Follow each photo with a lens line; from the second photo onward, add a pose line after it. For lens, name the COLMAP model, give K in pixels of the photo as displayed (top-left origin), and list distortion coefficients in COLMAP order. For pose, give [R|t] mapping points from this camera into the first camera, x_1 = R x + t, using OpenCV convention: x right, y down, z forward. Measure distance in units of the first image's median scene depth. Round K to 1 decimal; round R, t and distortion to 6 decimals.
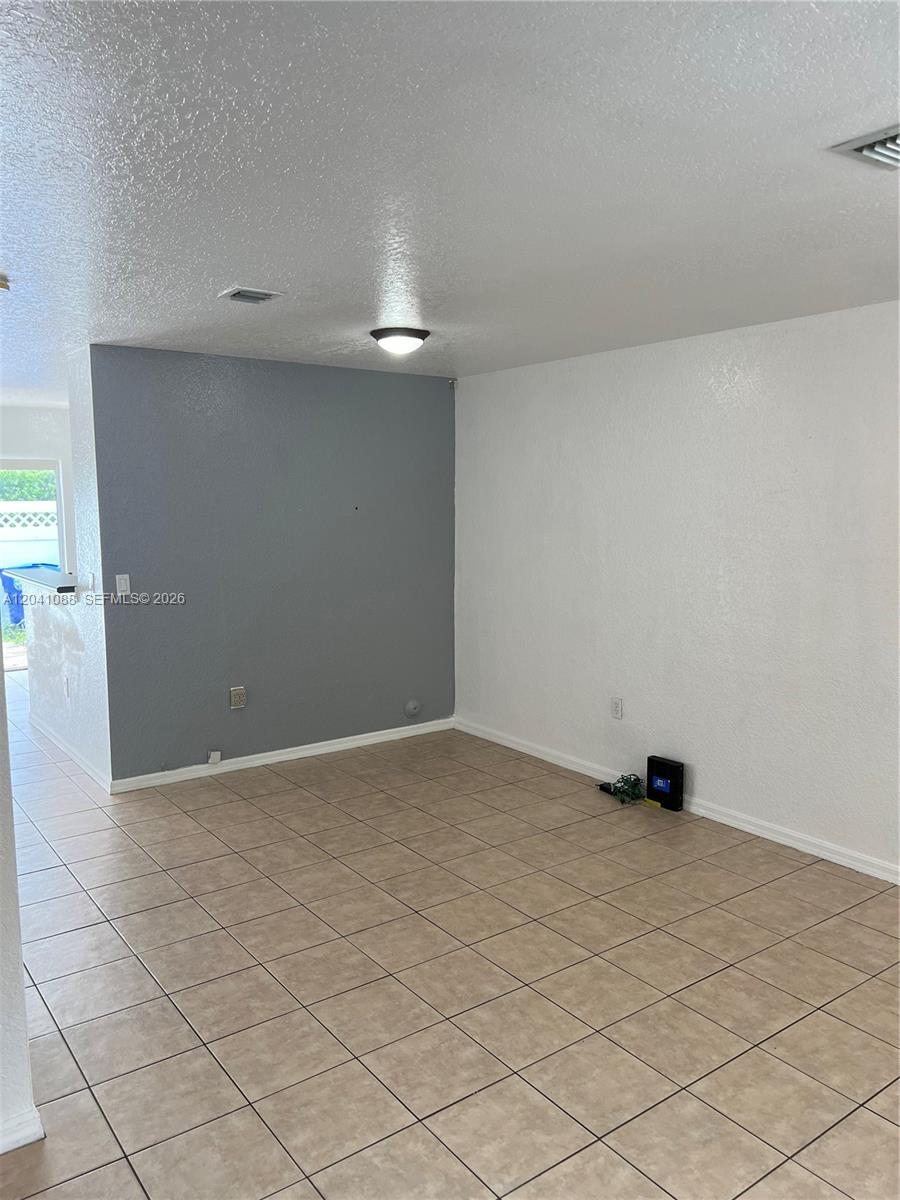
lens RADIAL K [[904.6, 0, 454.1], [0, 904.6, 593.0], [0, 0, 1]] dist [0.064236, -0.064119]
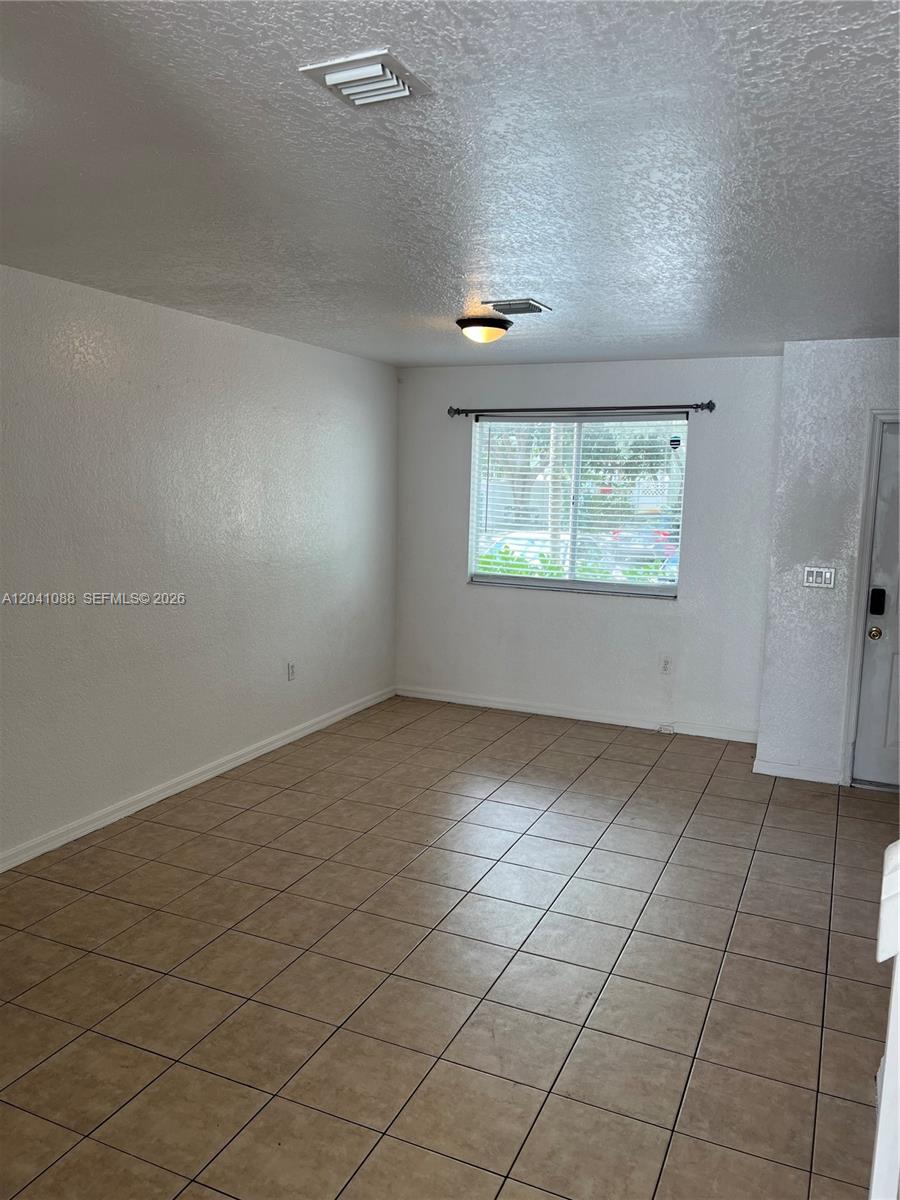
lens RADIAL K [[904.6, 0, 455.6], [0, 904.6, 591.7], [0, 0, 1]] dist [0.064236, -0.064119]
pose [[-0.495586, -0.118335, 0.860460, -0.720566], [0.072612, 0.981563, 0.176811, -0.136642], [-0.865518, 0.150105, -0.477856, 1.259591]]
